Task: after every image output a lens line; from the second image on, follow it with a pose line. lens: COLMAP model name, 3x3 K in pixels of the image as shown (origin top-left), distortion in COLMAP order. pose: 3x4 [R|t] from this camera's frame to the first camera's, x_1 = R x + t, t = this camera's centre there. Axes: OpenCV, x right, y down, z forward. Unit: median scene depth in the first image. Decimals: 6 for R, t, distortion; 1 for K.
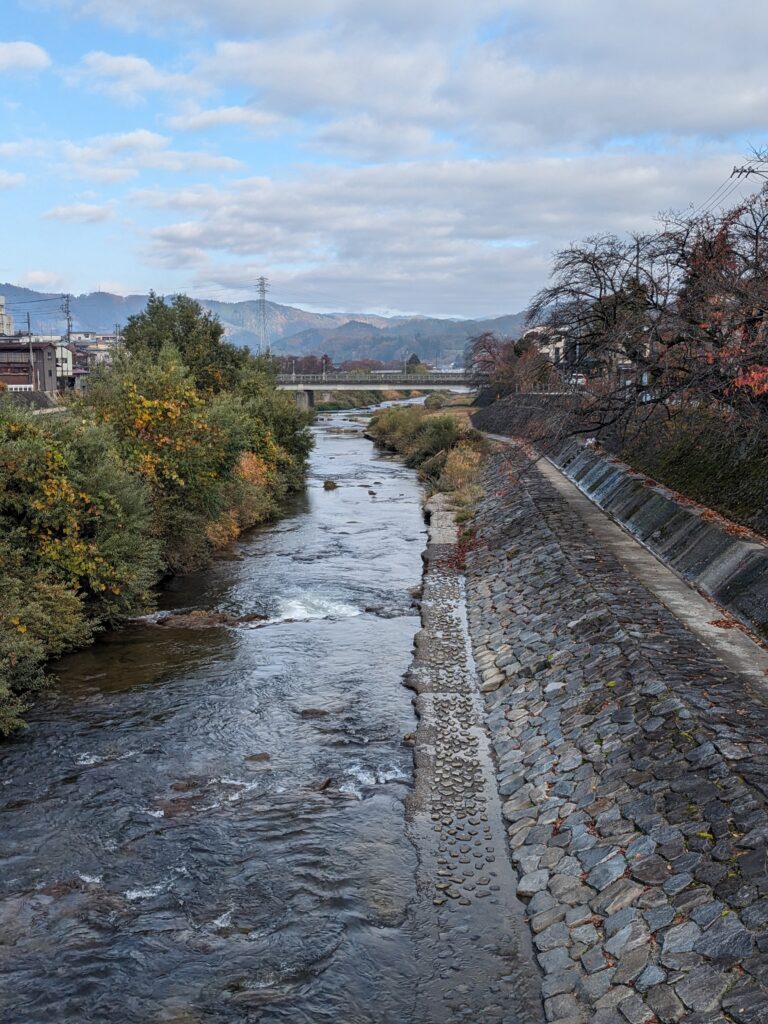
lens RADIAL K [[1352.7, 0, 441.8], [0, 1352.7, 511.6], [0, 0, 1]] dist [0.102276, -0.015128]
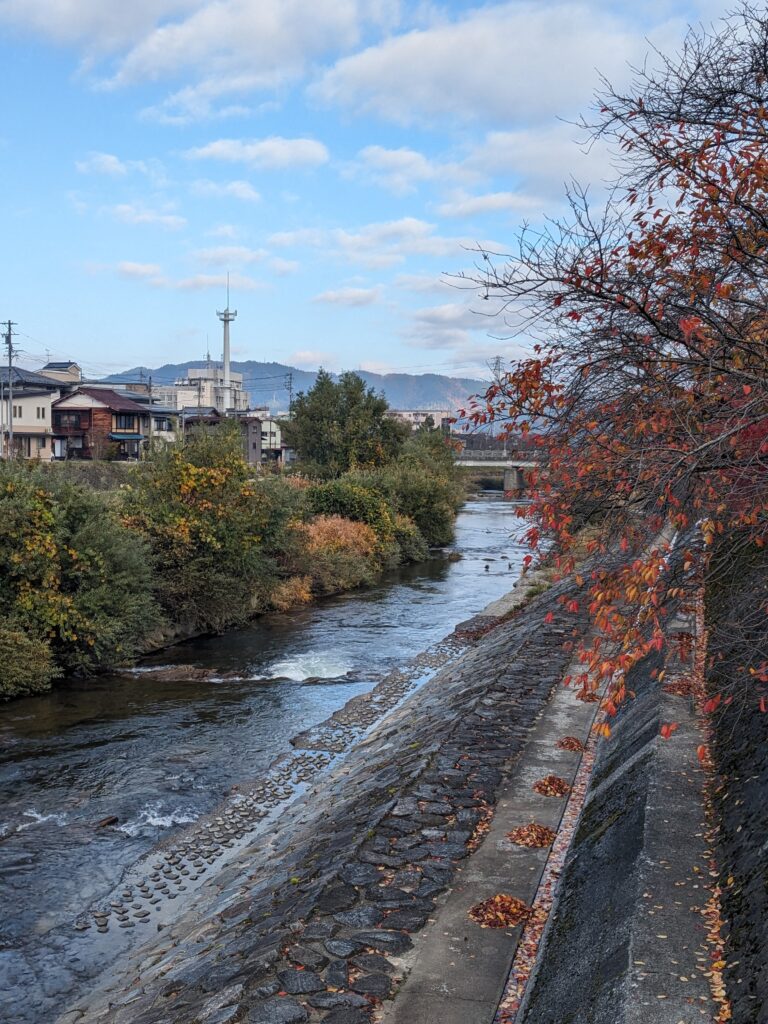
lens RADIAL K [[1352.7, 0, 441.8], [0, 1352.7, 511.6], [0, 0, 1]] dist [0.102276, -0.015128]
pose [[0.982807, 0.026827, -0.182677, 0.169507], [-0.037249, 0.997854, -0.053857, 0.002636], [0.180840, 0.059735, 0.981697, -0.007317]]
